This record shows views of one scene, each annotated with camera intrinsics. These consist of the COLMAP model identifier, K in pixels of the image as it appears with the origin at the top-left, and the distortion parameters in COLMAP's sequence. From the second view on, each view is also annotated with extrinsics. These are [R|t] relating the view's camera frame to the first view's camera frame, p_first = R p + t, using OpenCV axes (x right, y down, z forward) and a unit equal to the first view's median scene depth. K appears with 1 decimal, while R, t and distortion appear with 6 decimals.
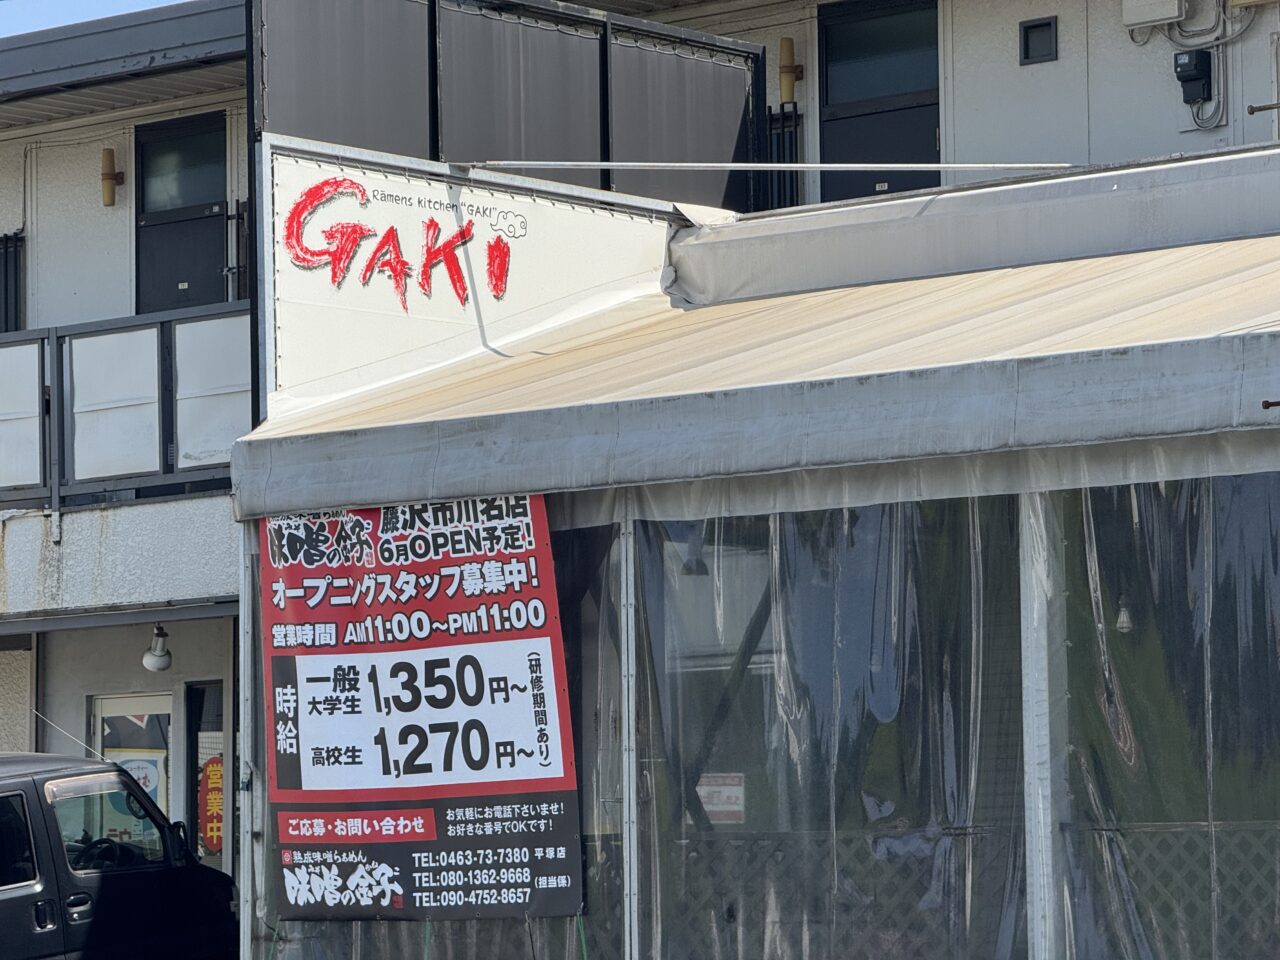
lens RADIAL K [[4528.3, 0, 640.0], [0, 4528.3, 480.0], [0, 0, 1]] dist [-3.297783, 66.480950]
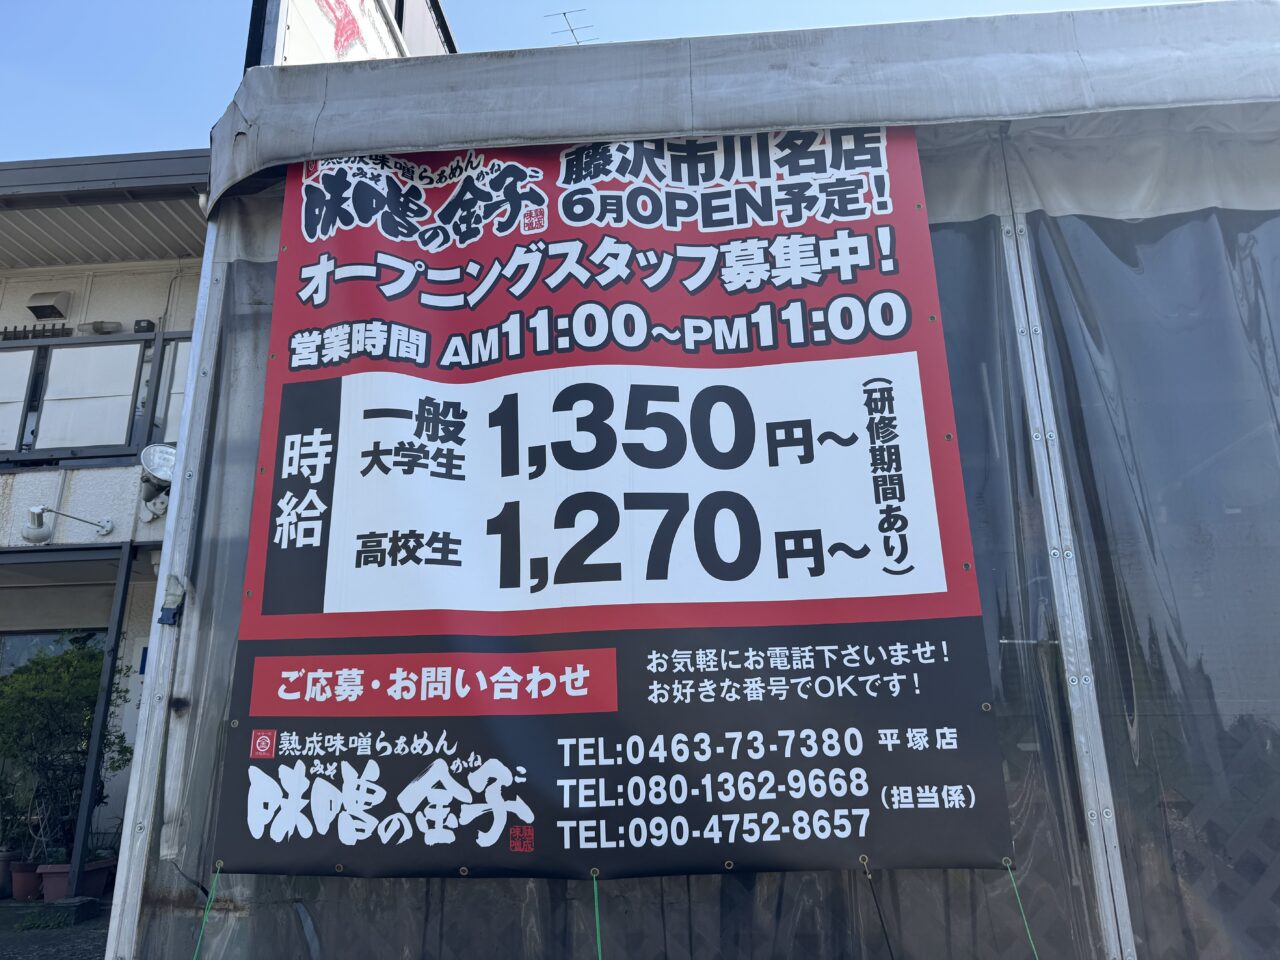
lens RADIAL K [[805.2, 0, 639.4], [0, 805.2, 565.6], [0, 0, 1]] dist [-0.050964, 0.000849]
pose [[0.821617, 0.163775, 0.546007, -0.099957], [-0.065978, 0.978724, -0.194286, 0.082803], [-0.566209, 0.123604, 0.814941, 0.918082]]
